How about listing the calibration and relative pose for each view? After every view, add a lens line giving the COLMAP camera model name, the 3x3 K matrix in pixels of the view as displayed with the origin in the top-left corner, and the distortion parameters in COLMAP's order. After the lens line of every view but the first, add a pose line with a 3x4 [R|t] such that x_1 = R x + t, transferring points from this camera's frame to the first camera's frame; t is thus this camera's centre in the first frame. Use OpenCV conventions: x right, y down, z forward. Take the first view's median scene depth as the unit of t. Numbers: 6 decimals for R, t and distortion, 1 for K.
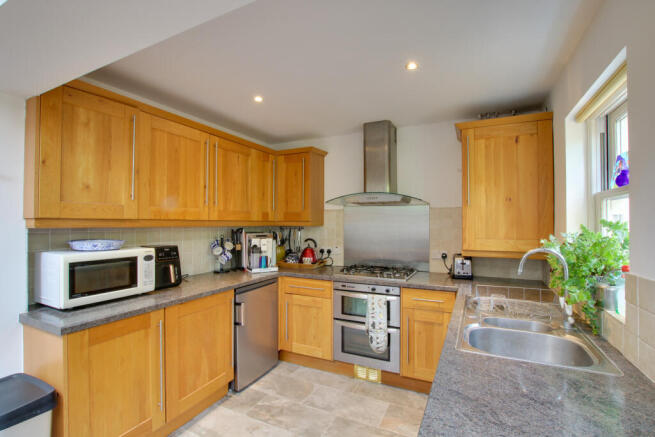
lens RADIAL K [[303.2, 0, 330.0], [0, 303.2, 218.8], [0, 0, 1]] dist [-0.025777, 0.002736]
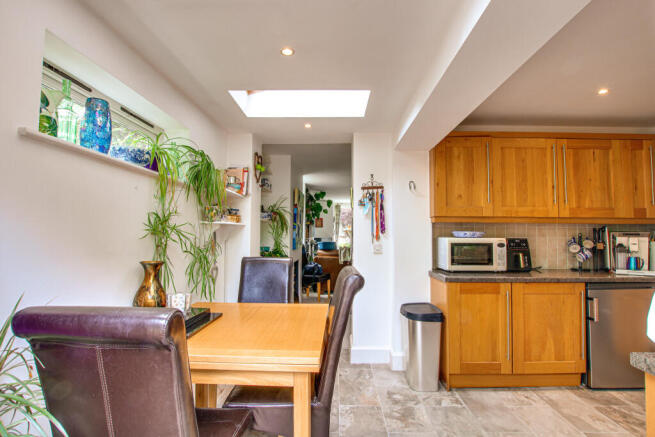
lens RADIAL K [[303.2, 0, 328.6], [0, 303.2, 220.9], [0, 0, 1]] dist [-0.025777, 0.002736]
pose [[0.406305, -0.035228, -0.913058, 0.272429], [0.001463, 0.999280, -0.037904, 0.064000], [0.913736, 0.014065, 0.406064, -0.215016]]
